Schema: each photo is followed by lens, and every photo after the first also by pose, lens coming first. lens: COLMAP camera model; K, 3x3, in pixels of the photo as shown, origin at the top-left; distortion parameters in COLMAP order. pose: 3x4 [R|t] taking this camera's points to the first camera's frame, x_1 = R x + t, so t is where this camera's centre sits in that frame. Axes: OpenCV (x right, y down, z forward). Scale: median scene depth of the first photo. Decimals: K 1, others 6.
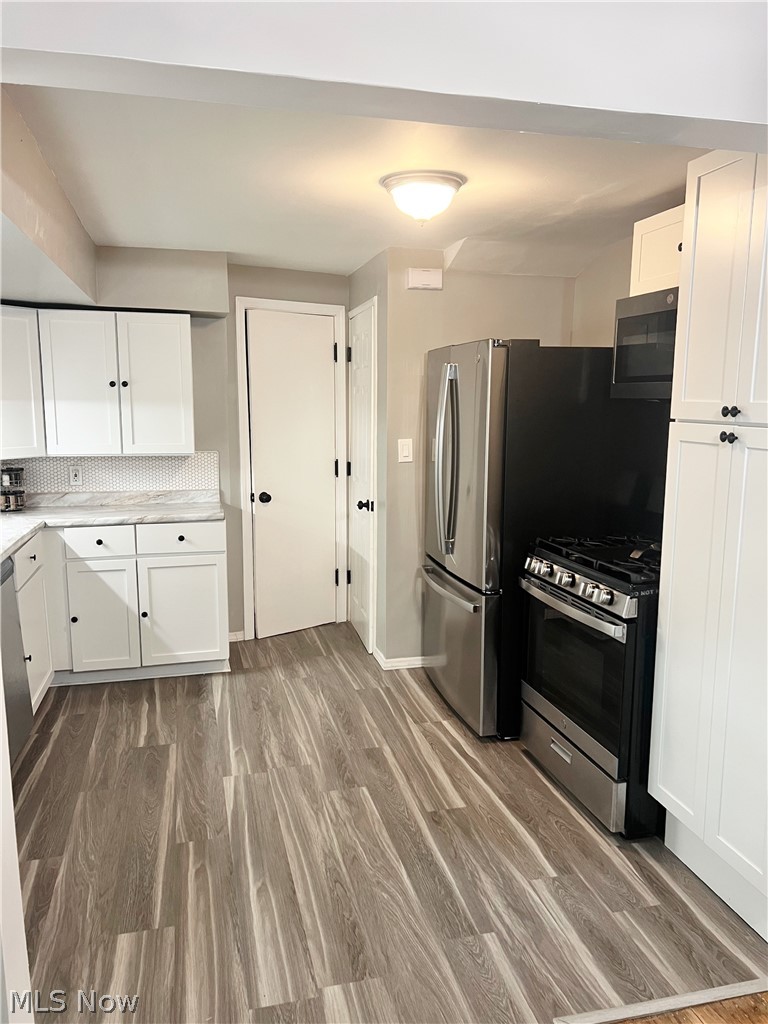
lens RADIAL K [[769.2, 0, 384.2], [0, 769.2, 519.0], [0, 0, 1]] dist [0.077935, -0.108867]
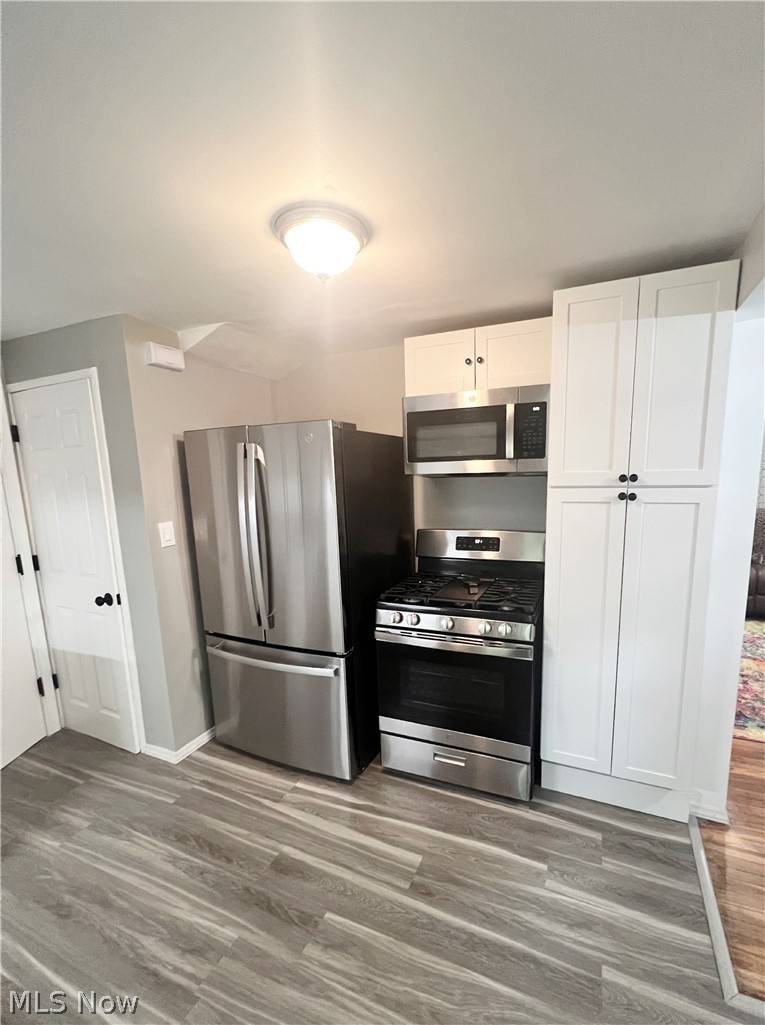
lens RADIAL K [[439.8, 0, 418.2], [0, 439.8, 548.5], [0, 0, 1]] dist [0.000718, -0.000042]
pose [[0.598283, -0.146298, 0.787816, -0.247434], [0.148642, 0.986390, 0.070291, -0.072257], [-0.787377, 0.075049, 0.611886, 0.476267]]
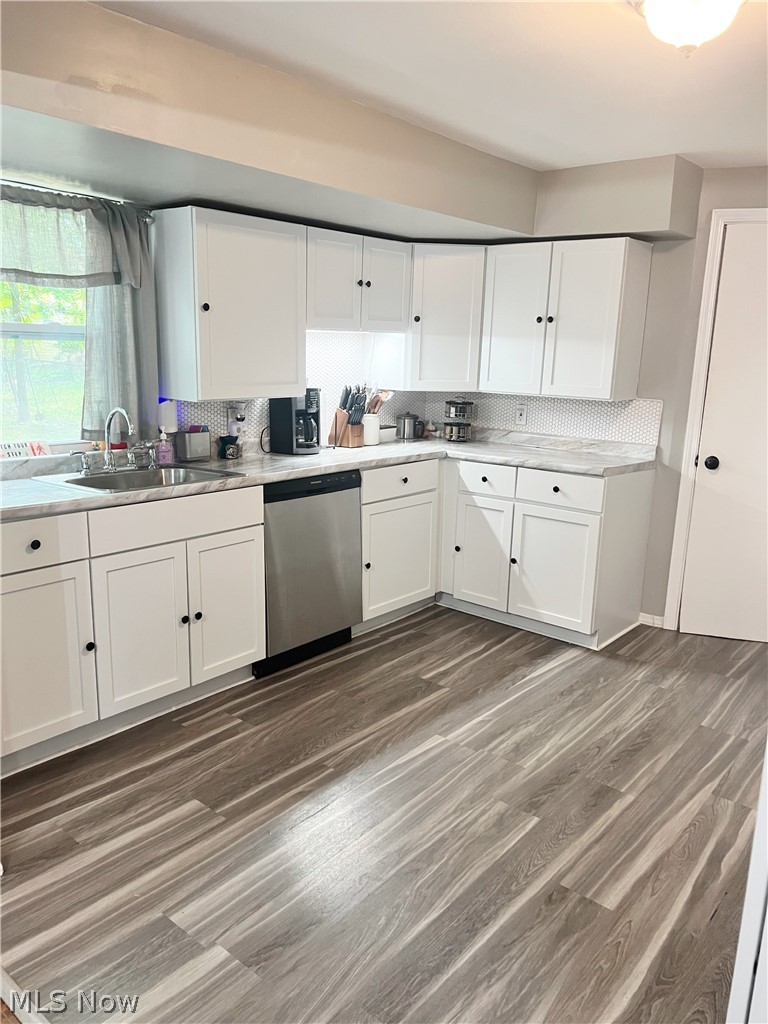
lens RADIAL K [[769.2, 0, 384.2], [0, 769.2, 519.0], [0, 0, 1]] dist [0.077935, -0.108867]
pose [[0.587739, 0.191869, -0.785970, 0.371650], [-0.151646, 0.980380, 0.125930, -0.026979], [0.794712, 0.045176, 0.605303, 0.310873]]
